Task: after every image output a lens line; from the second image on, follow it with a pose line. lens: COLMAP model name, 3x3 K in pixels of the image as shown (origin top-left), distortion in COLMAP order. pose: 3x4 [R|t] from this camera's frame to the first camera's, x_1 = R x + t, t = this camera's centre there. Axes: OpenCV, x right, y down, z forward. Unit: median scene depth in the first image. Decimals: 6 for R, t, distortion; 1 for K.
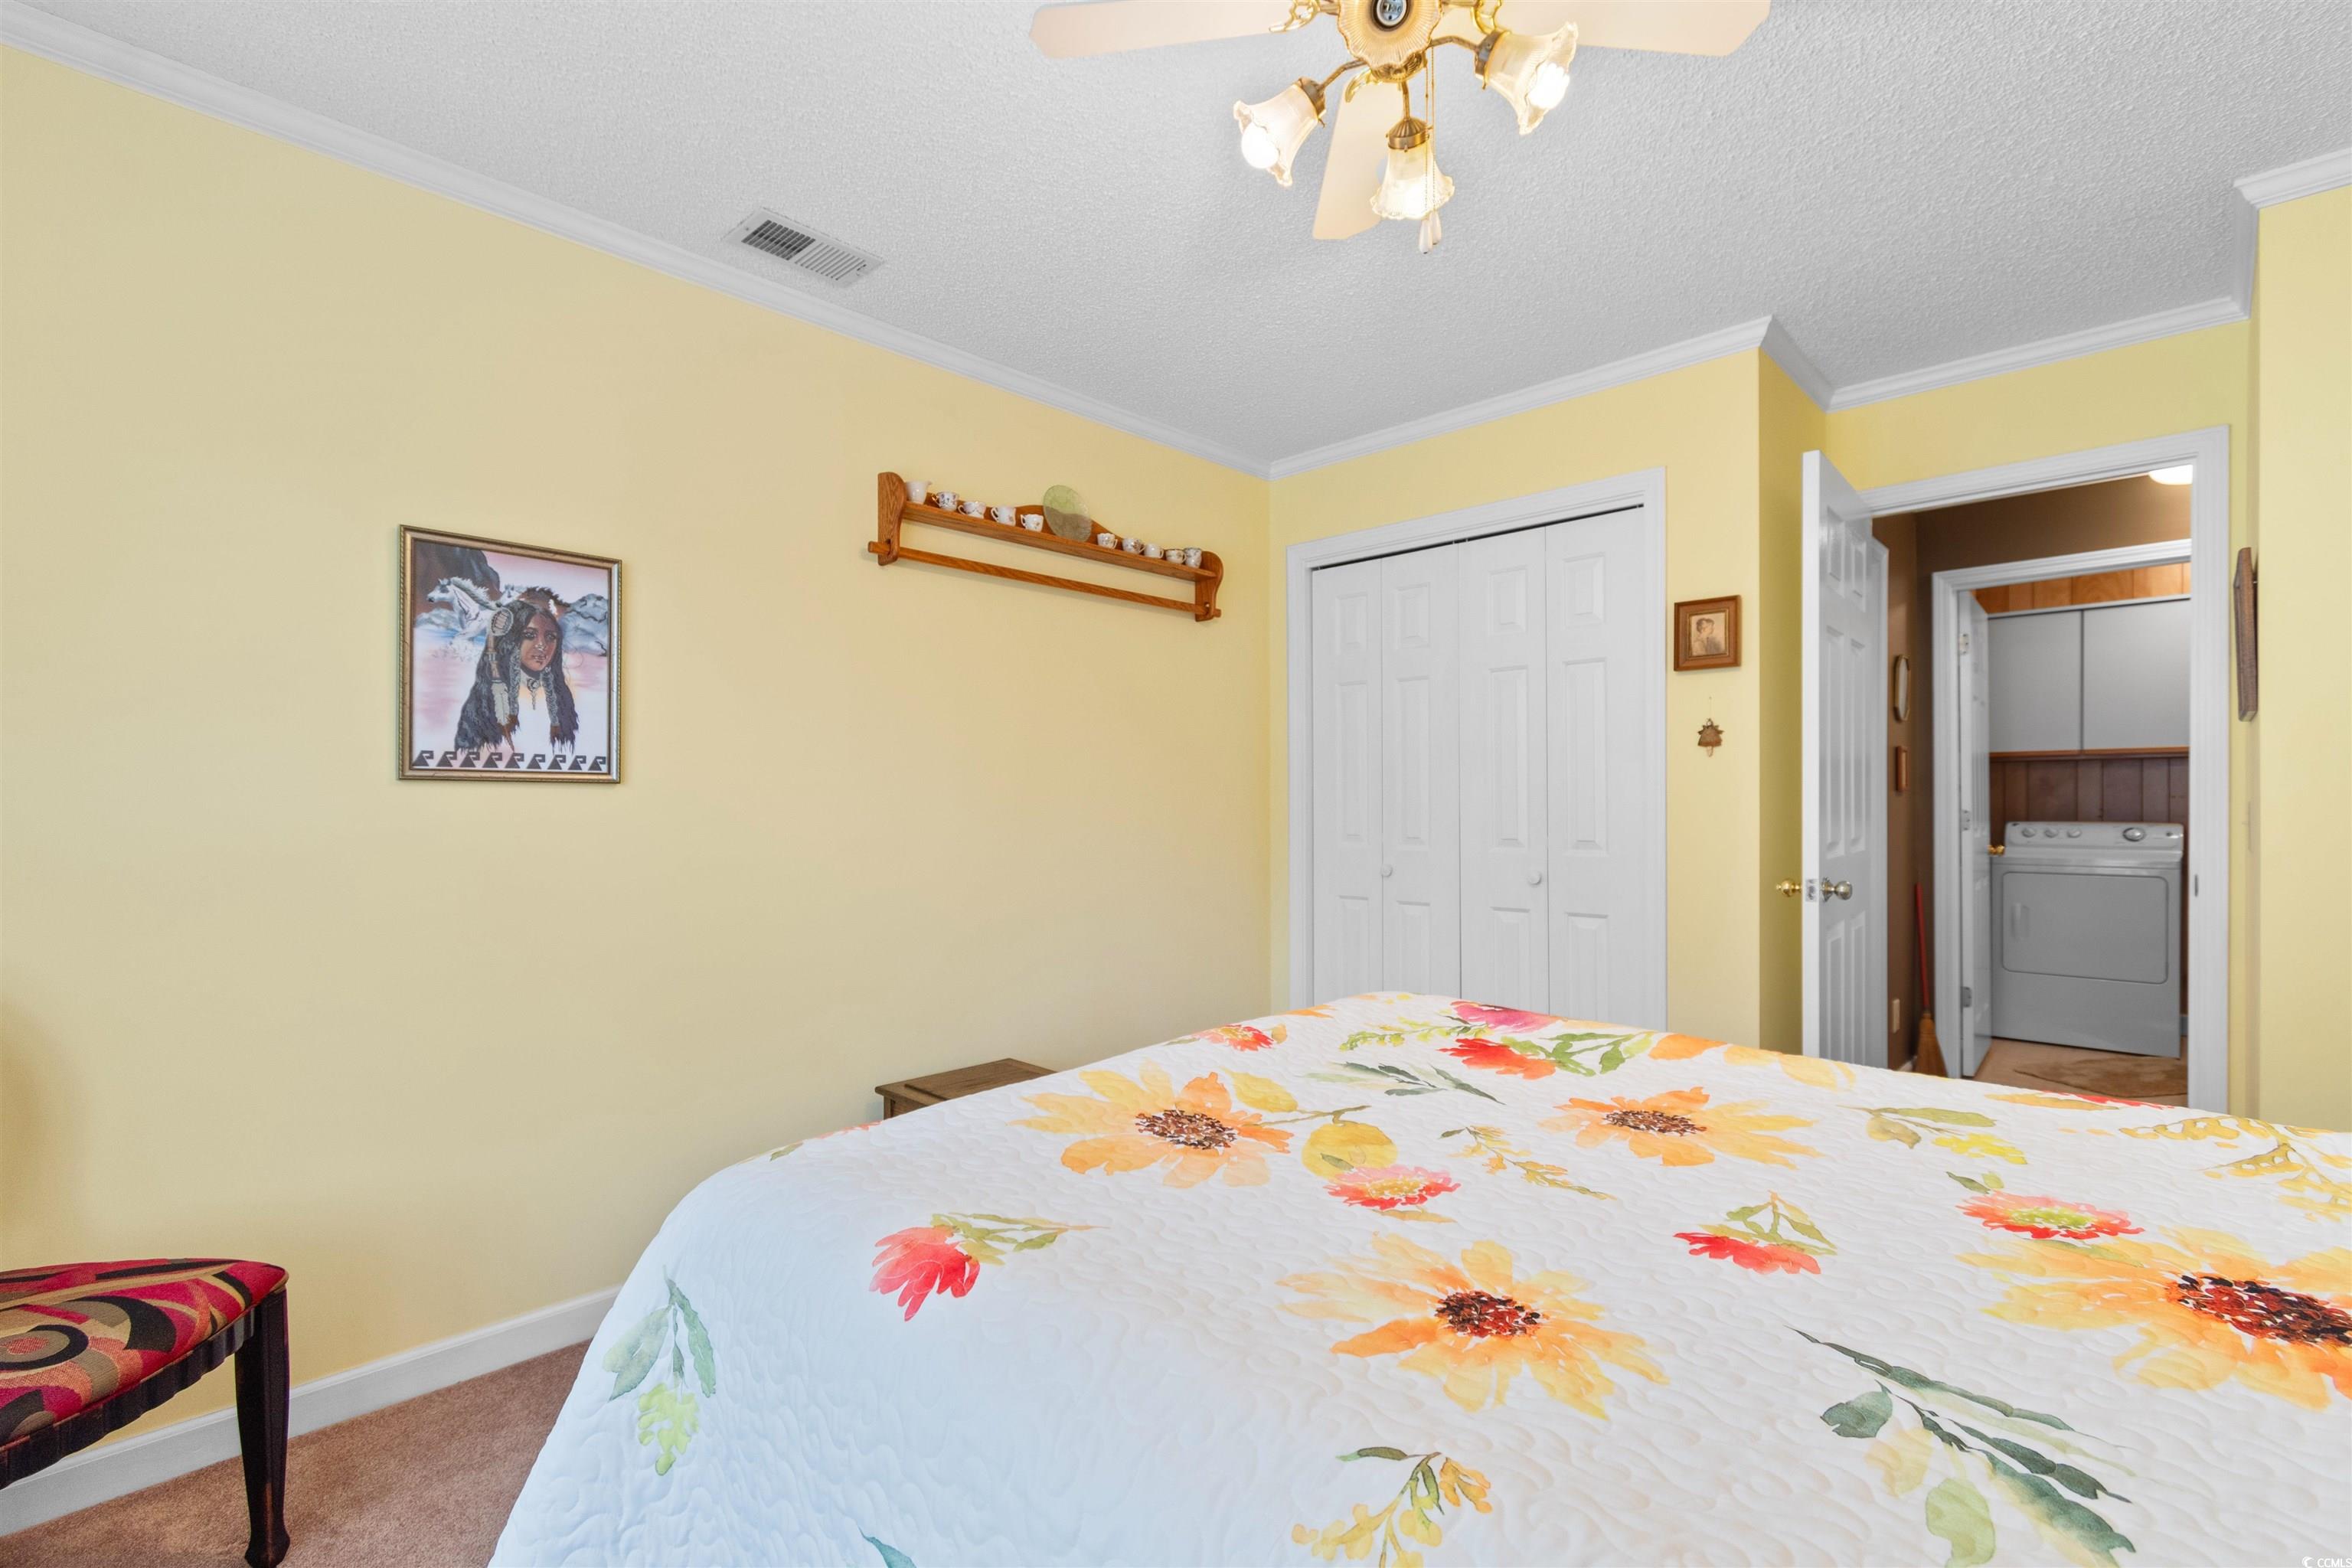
lens RADIAL K [[1045.2, 0, 1167.1], [0, 1045.2, 803.8], [0, 0, 1]] dist [0.004137, -0.002928]
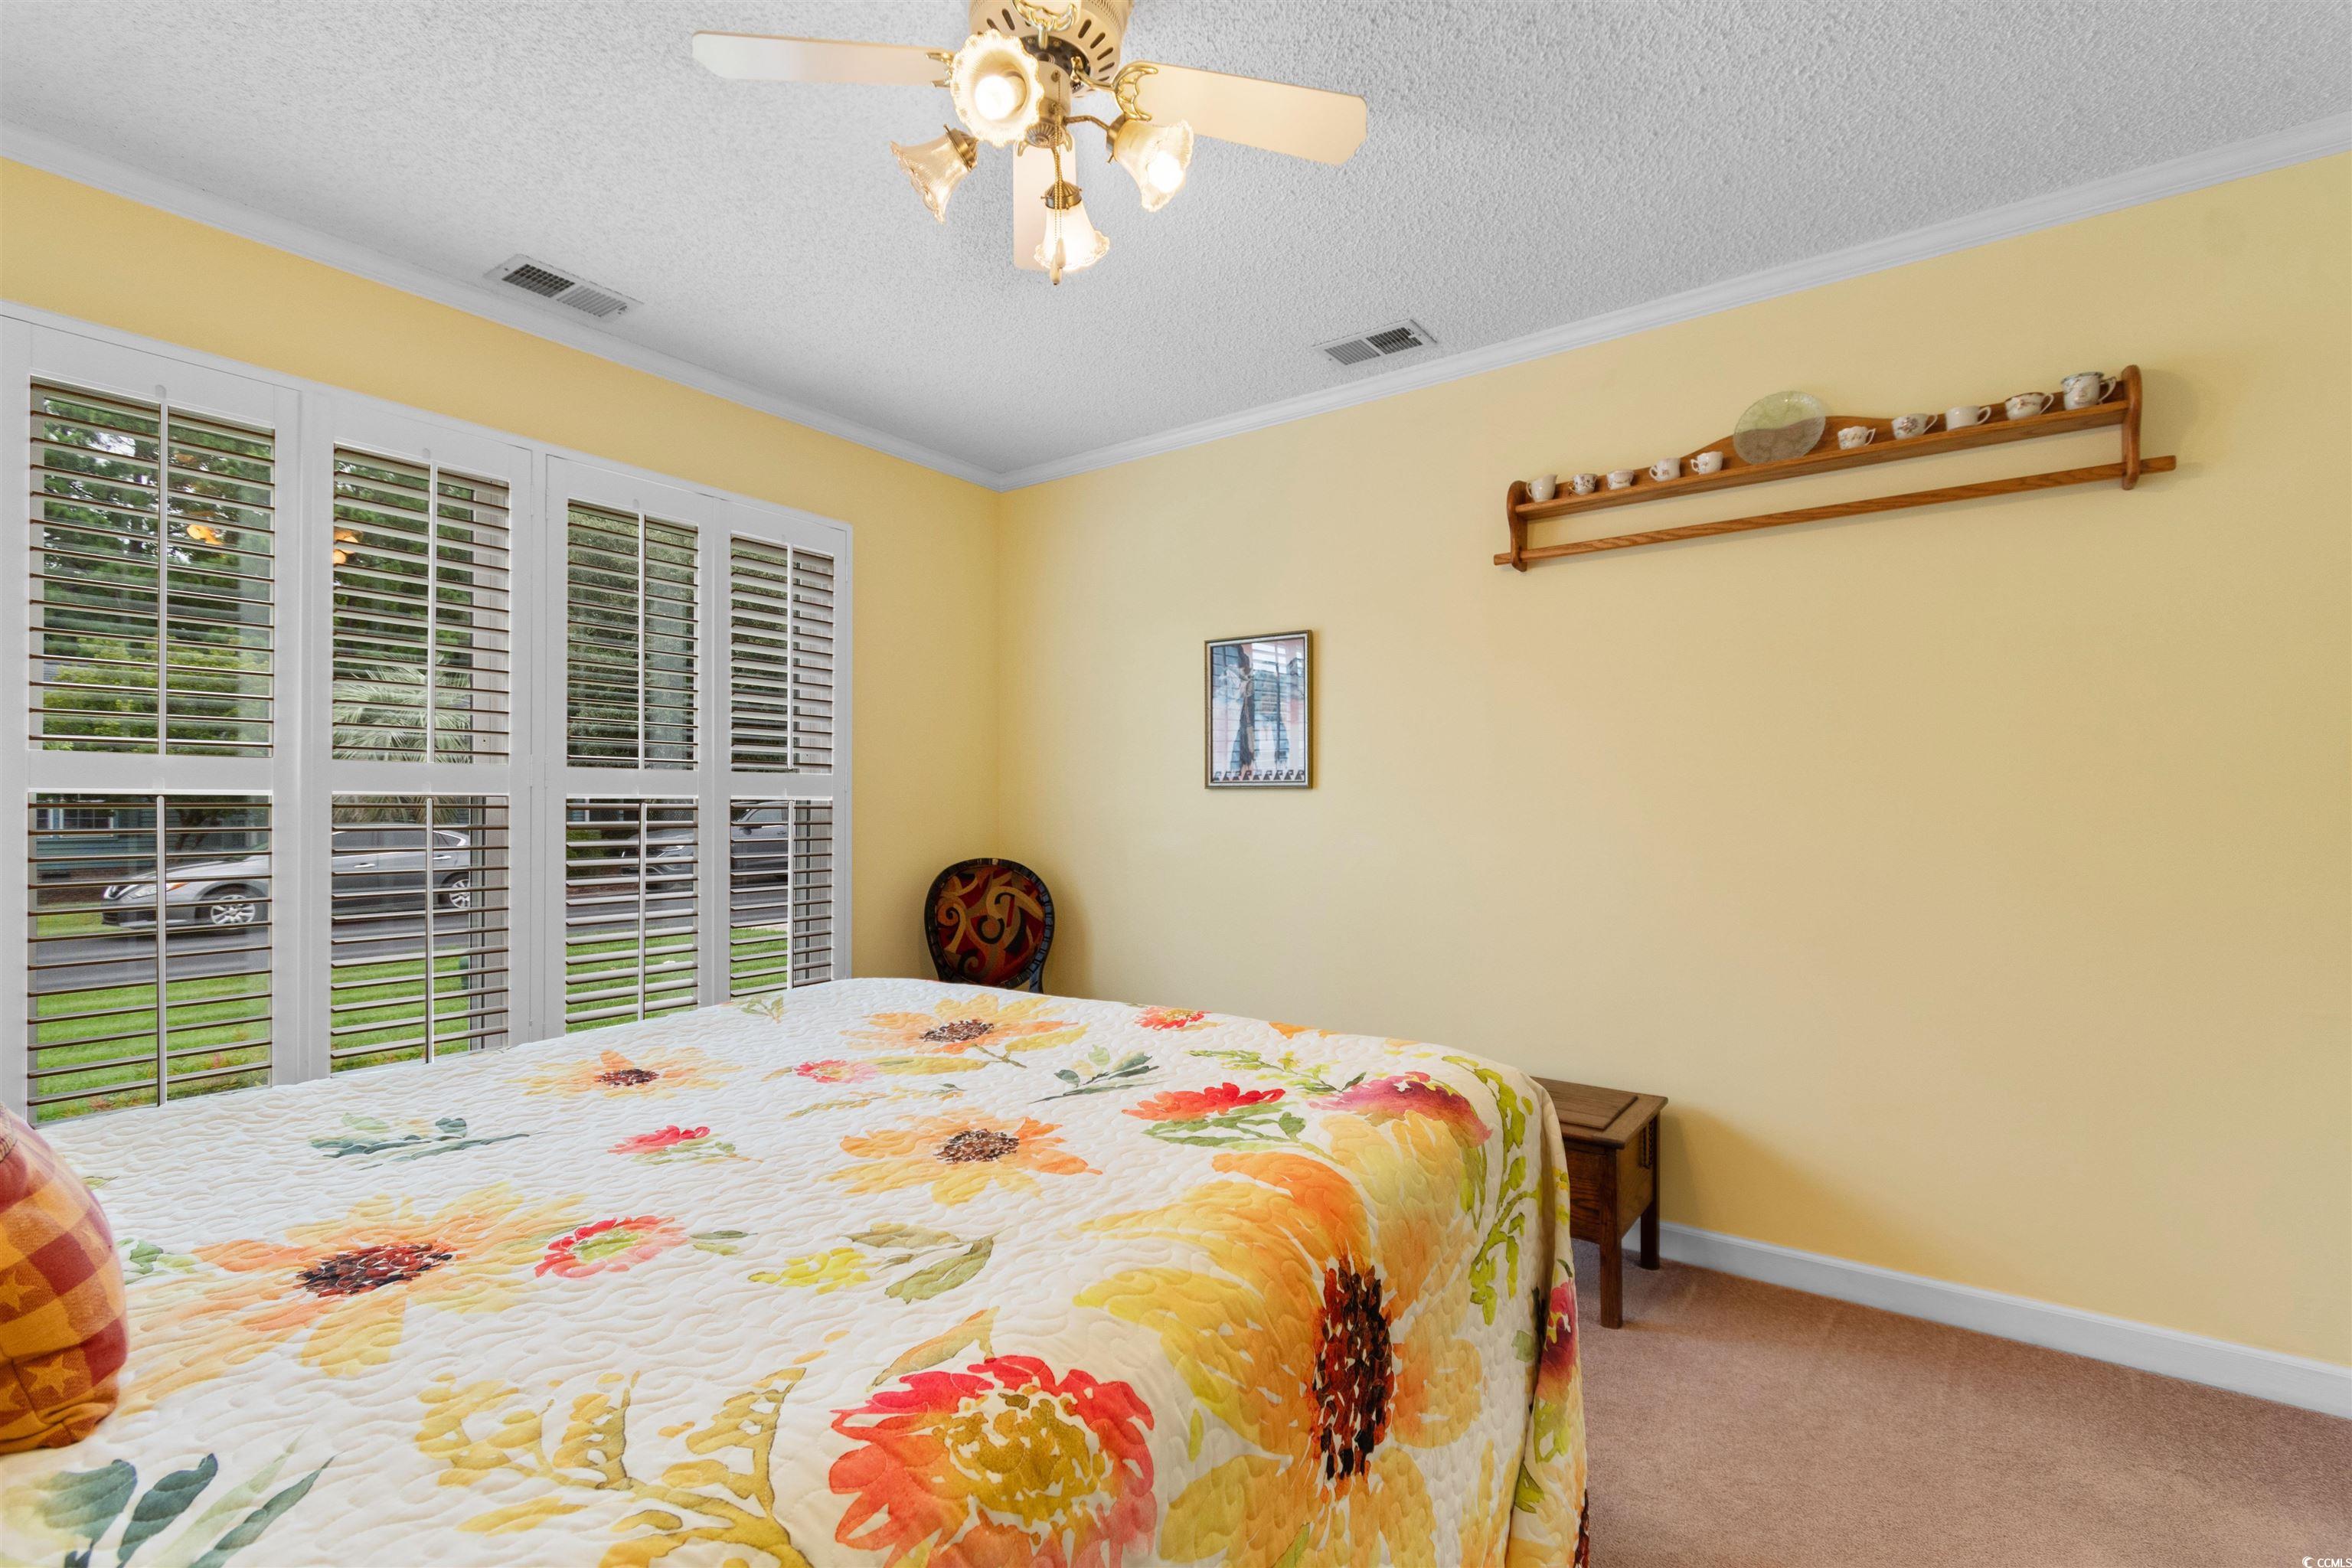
lens RADIAL K [[1045.2, 0, 1171.6], [0, 1045.2, 794.1], [0, 0, 1]] dist [0.004137, -0.002928]
pose [[0.140297, -0.010121, -0.990058, 1.238376], [-0.000131, 0.999948, -0.010240, 0.003205], [0.990110, 0.001566, 0.140288, 0.918971]]
